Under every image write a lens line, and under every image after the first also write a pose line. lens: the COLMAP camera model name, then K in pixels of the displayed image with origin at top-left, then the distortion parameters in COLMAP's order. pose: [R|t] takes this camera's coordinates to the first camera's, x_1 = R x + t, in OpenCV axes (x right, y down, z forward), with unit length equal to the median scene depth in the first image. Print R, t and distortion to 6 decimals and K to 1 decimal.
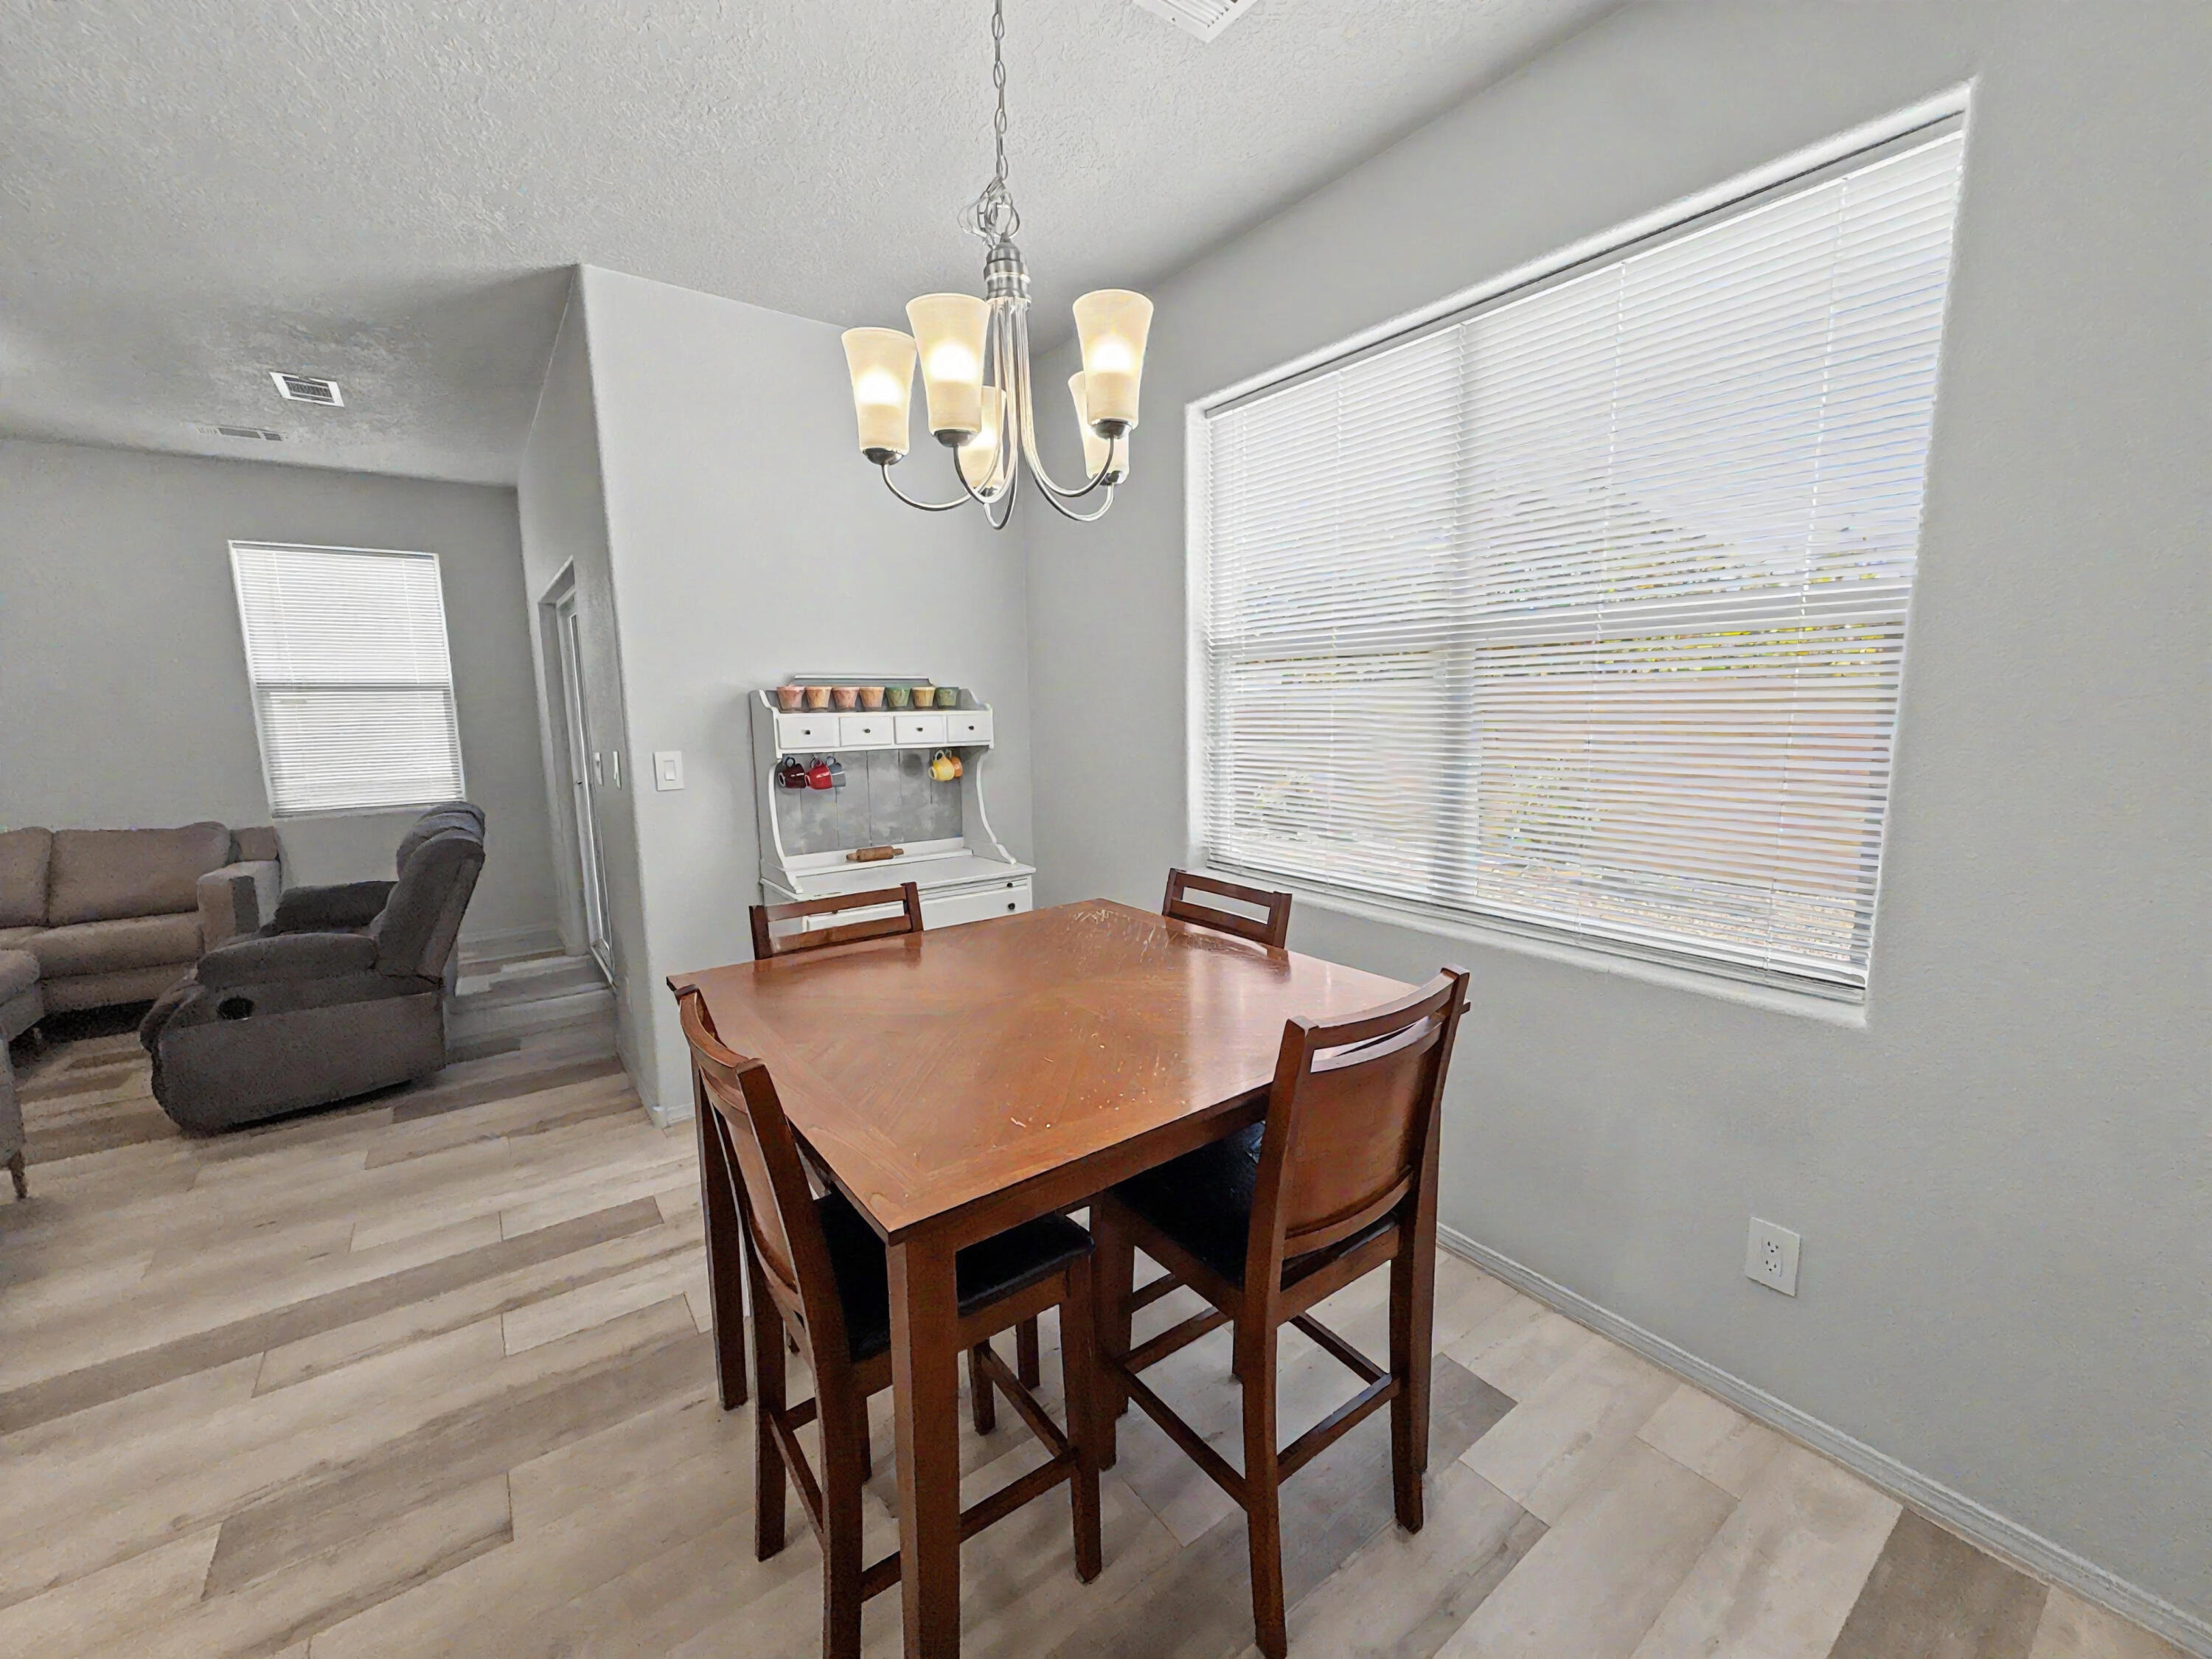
lens RADIAL K [[883.0, 0, 1106.0], [0, 883.0, 829.5], [0, 0, 1]] dist [0.001263, -0.000324]
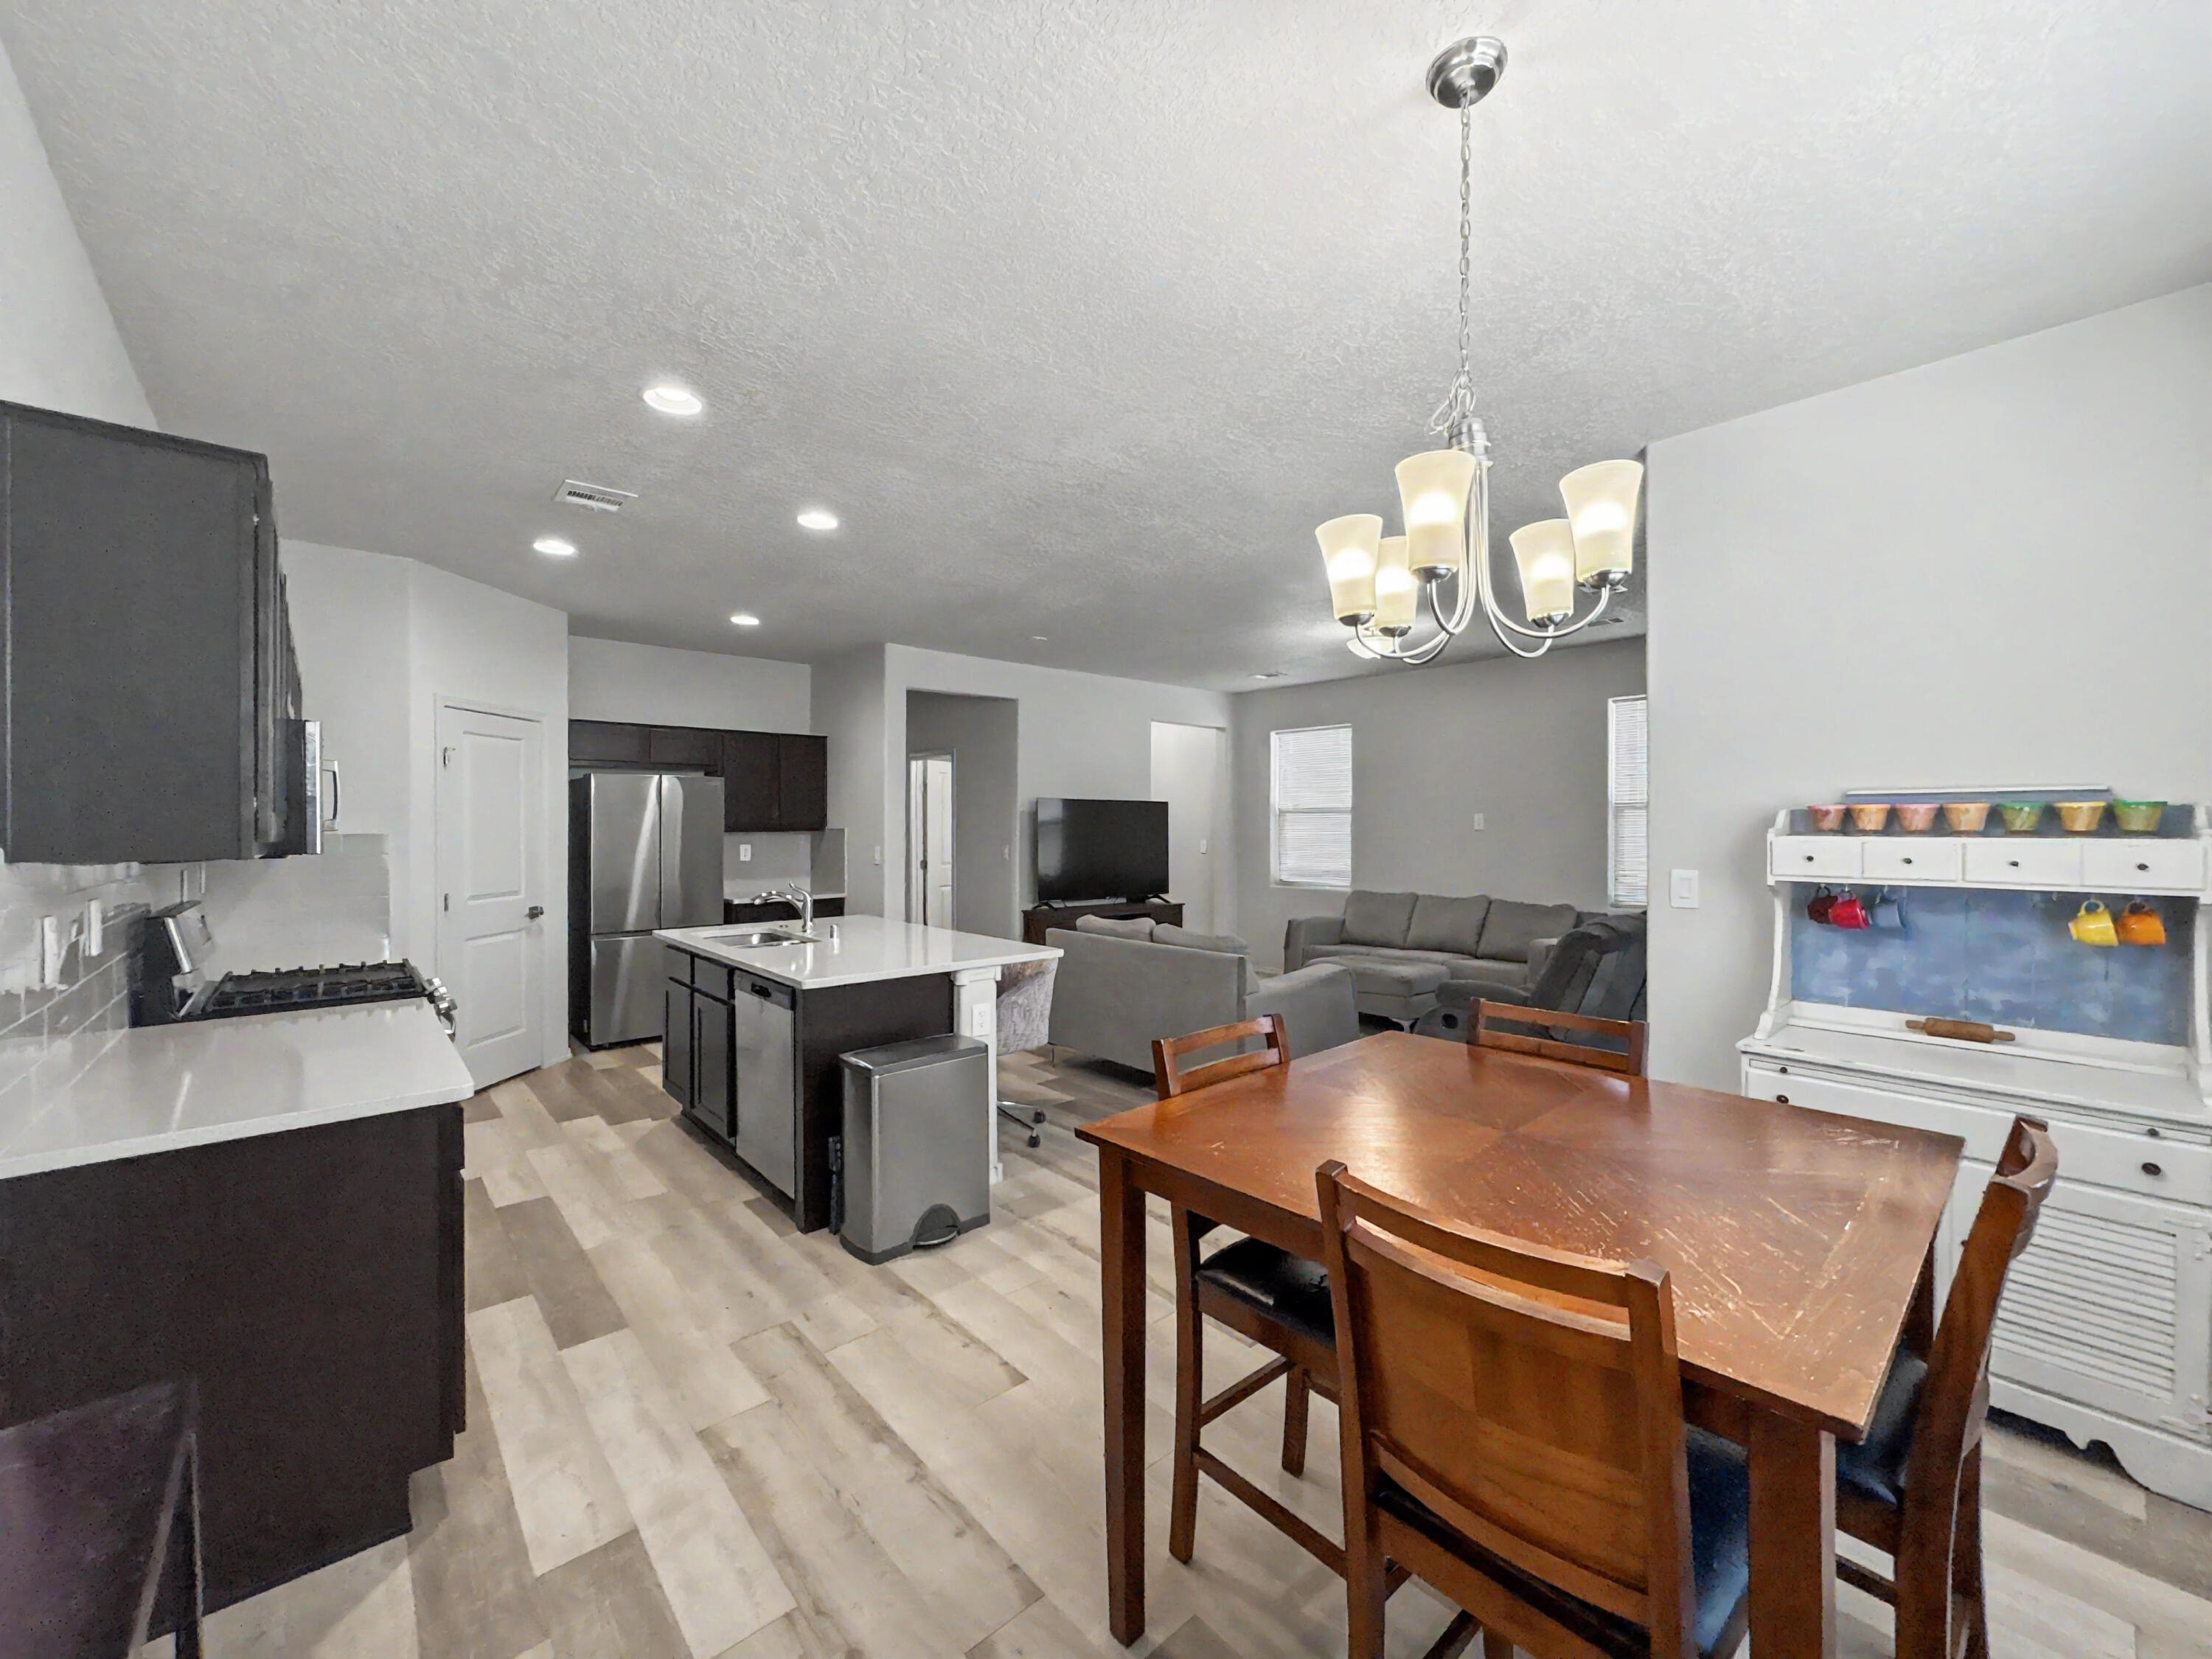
lens RADIAL K [[883.0, 0, 1106.0], [0, 883.0, 829.5], [0, 0, 1]] dist [0.001263, -0.000324]
pose [[0.085280, 0.017354, -0.996206, 0.395528], [-0.144394, 0.989508, 0.004876, -0.037622], [0.985839, 0.143430, 0.086891, 0.220171]]
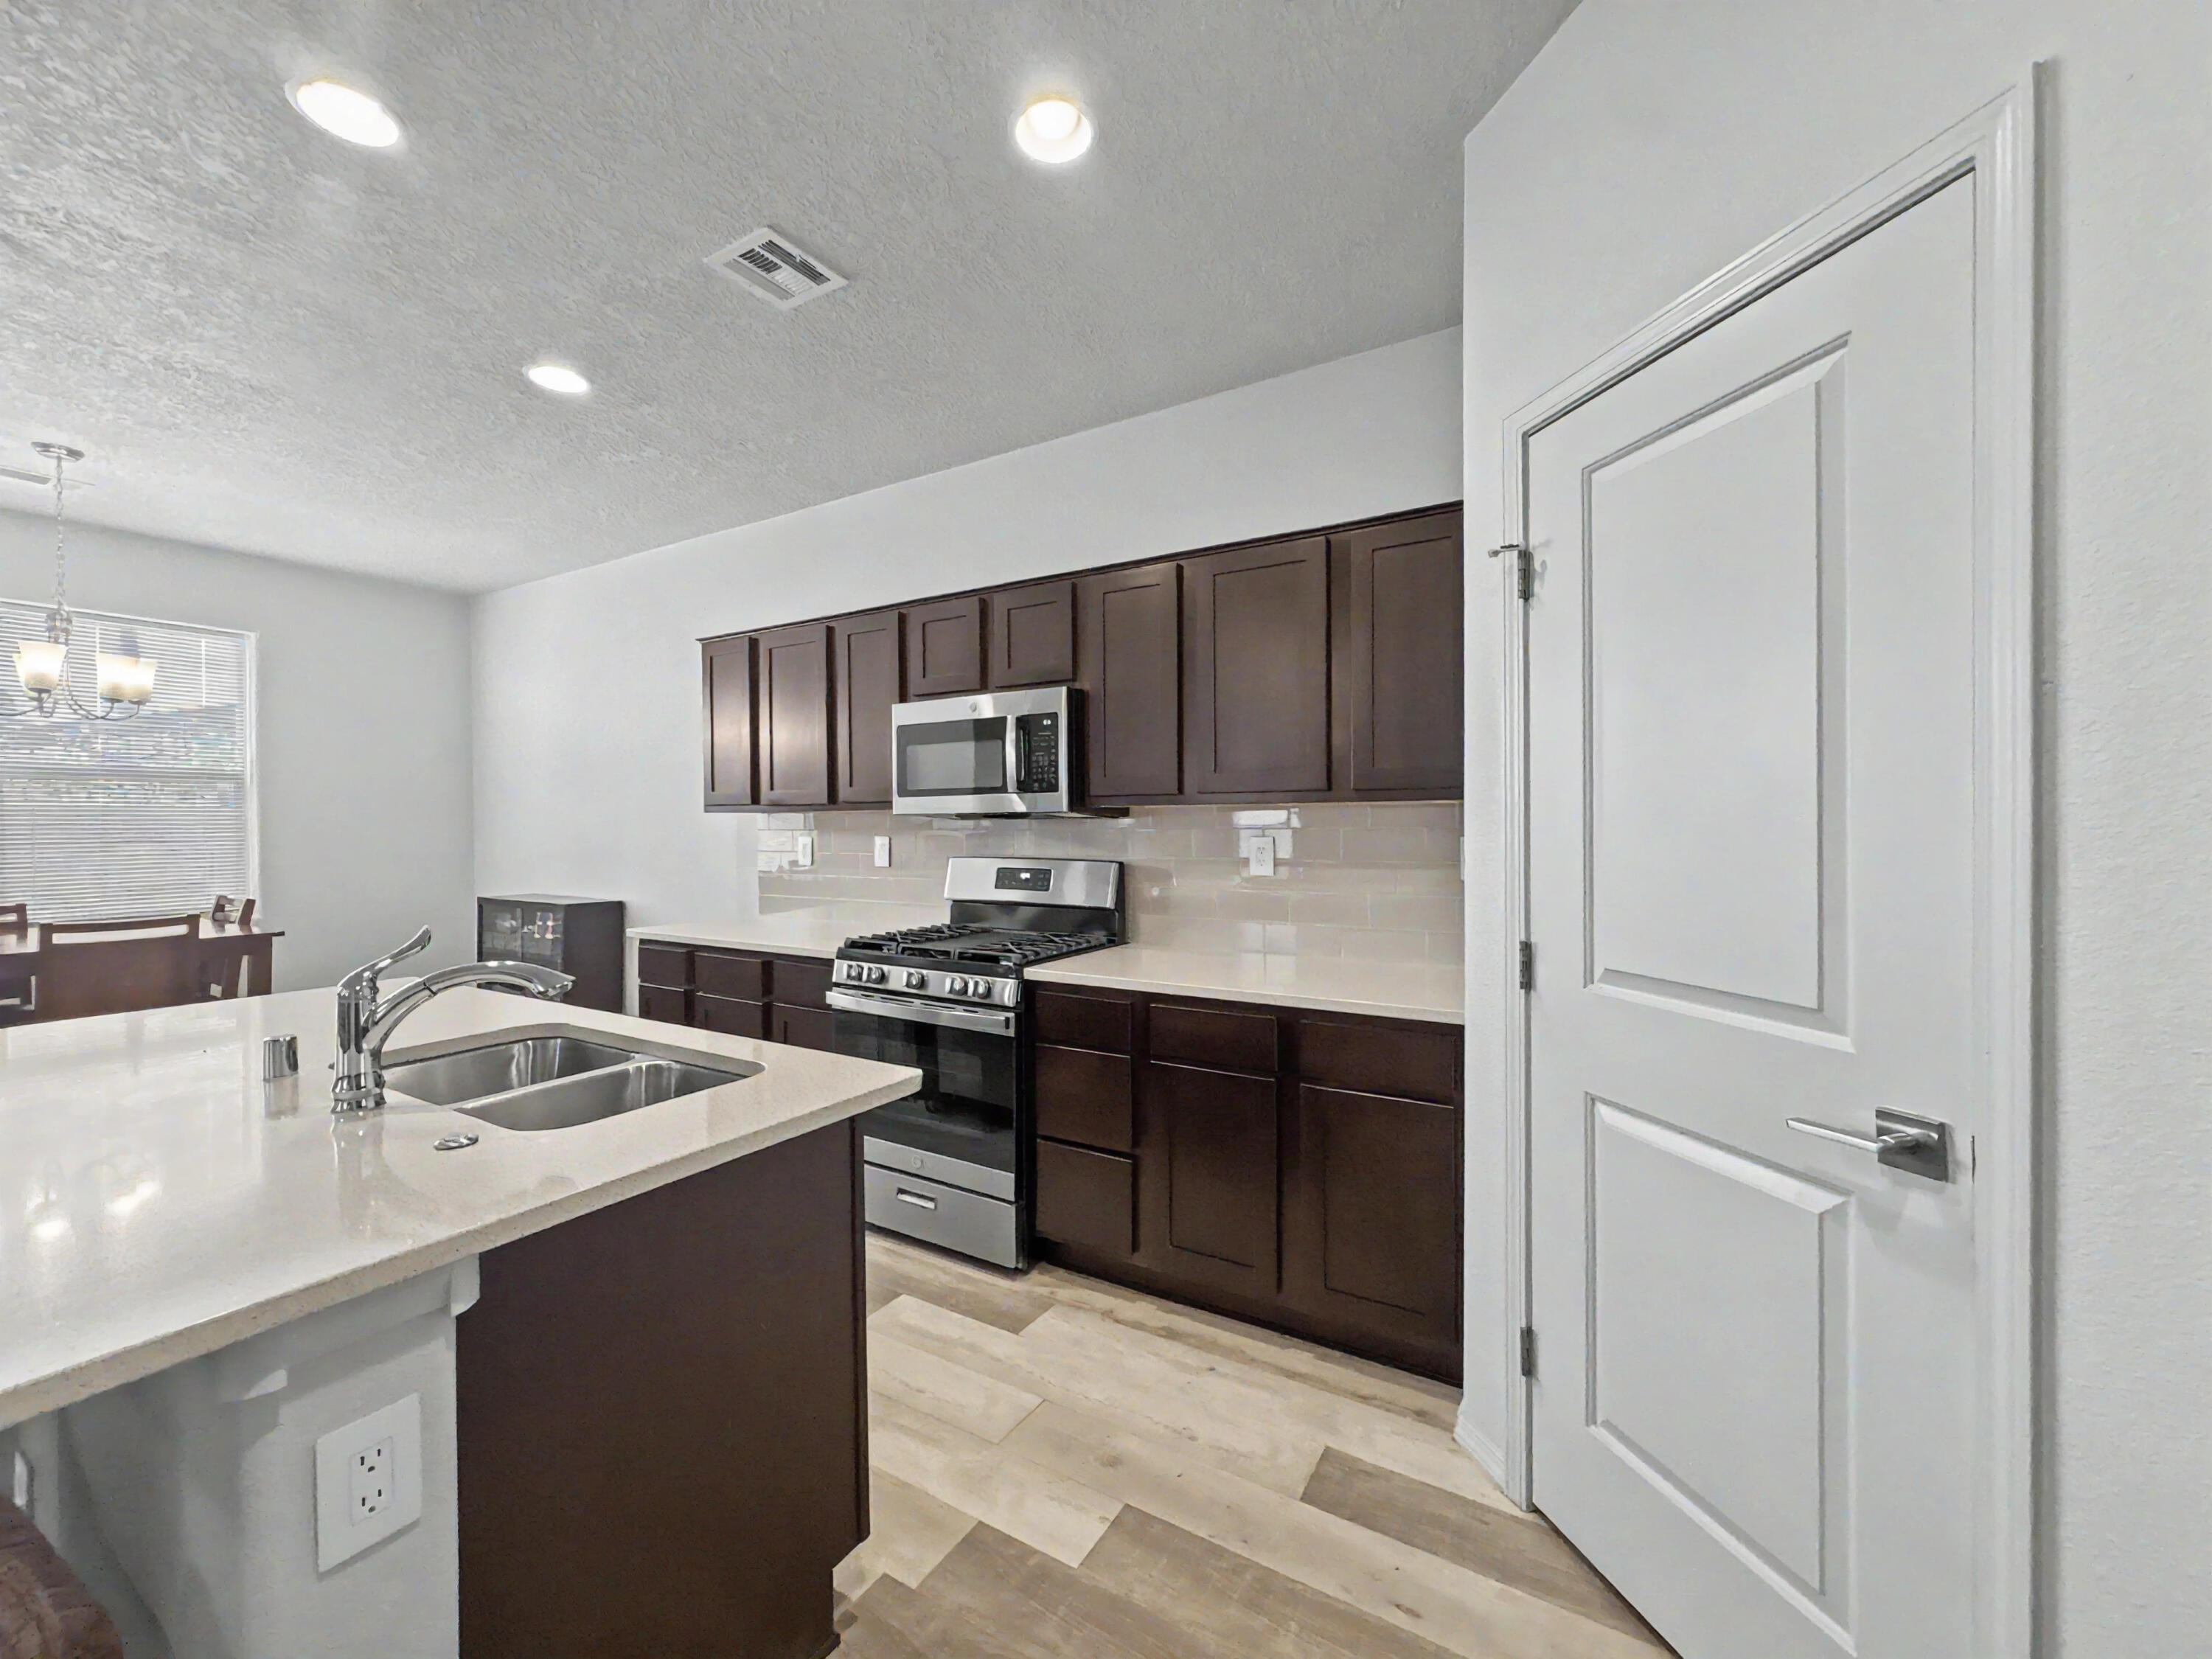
lens RADIAL K [[883.0, 0, 1106.0], [0, 883.0, 829.5], [0, 0, 1]] dist [0.001263, -0.000324]
pose [[-0.380860, 0.006972, 0.924606, -1.403236], [0.142649, 0.988443, 0.051306, 0.088363], [-0.913563, 0.151435, -0.377453, -0.246731]]
